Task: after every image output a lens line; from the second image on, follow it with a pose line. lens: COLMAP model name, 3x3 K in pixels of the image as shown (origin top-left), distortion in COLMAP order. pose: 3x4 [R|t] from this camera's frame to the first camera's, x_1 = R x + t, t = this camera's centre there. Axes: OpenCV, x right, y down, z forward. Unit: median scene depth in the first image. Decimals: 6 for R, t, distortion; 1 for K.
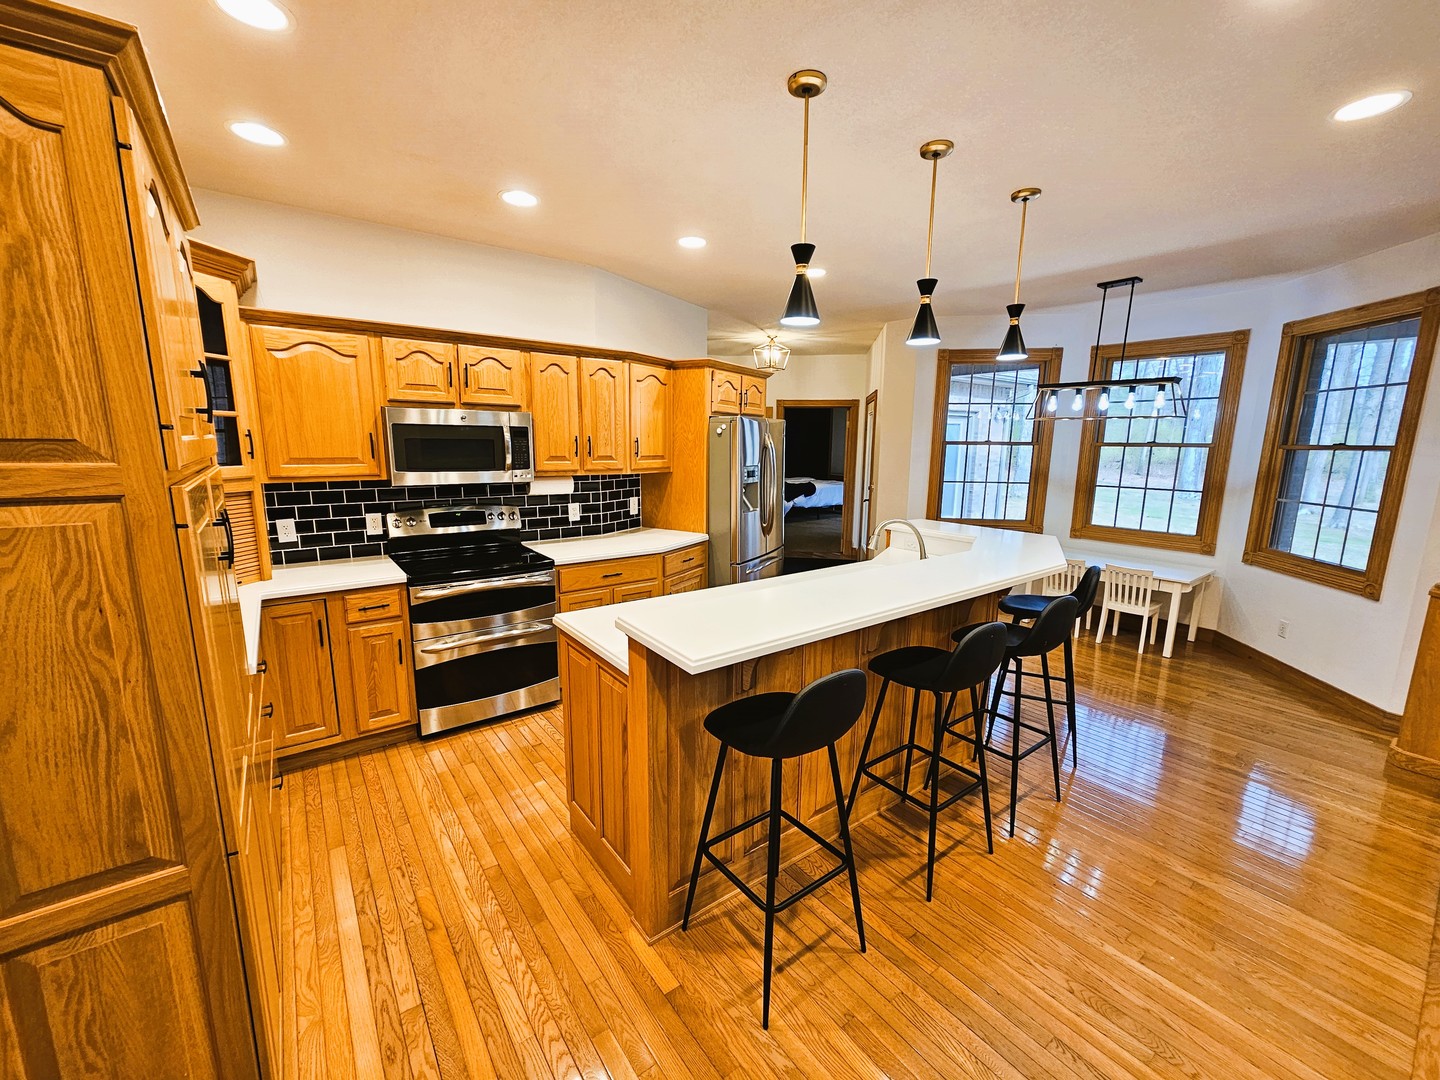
lens RADIAL K [[569.1, 0, 720.0], [0, 569.1, 540.0], [0, 0, 1]] dist [-0.044786, 0.000152]
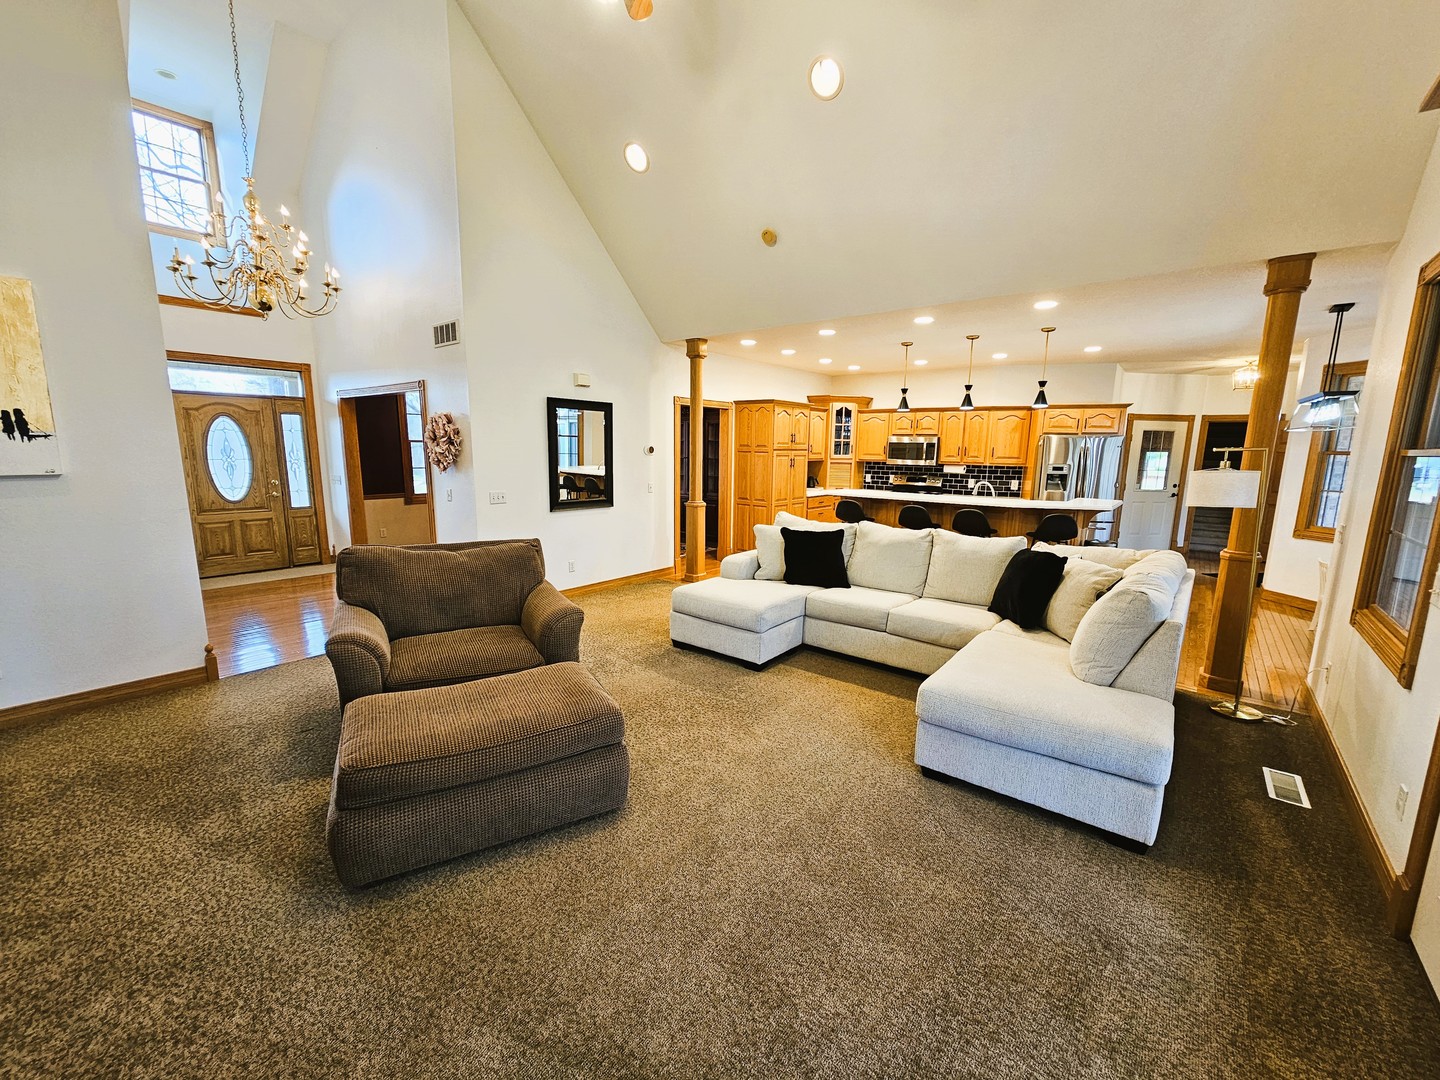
lens RADIAL K [[584.4, 0, 720.0], [0, 584.4, 540.0], [0, 0, 1]] dist [0.002588, 0.000192]
pose [[0.233850, 0.145005, -0.961399, 2.002463], [-0.176215, 0.978761, 0.104761, 0.114332], [0.956171, 0.144915, 0.254435, -0.496649]]
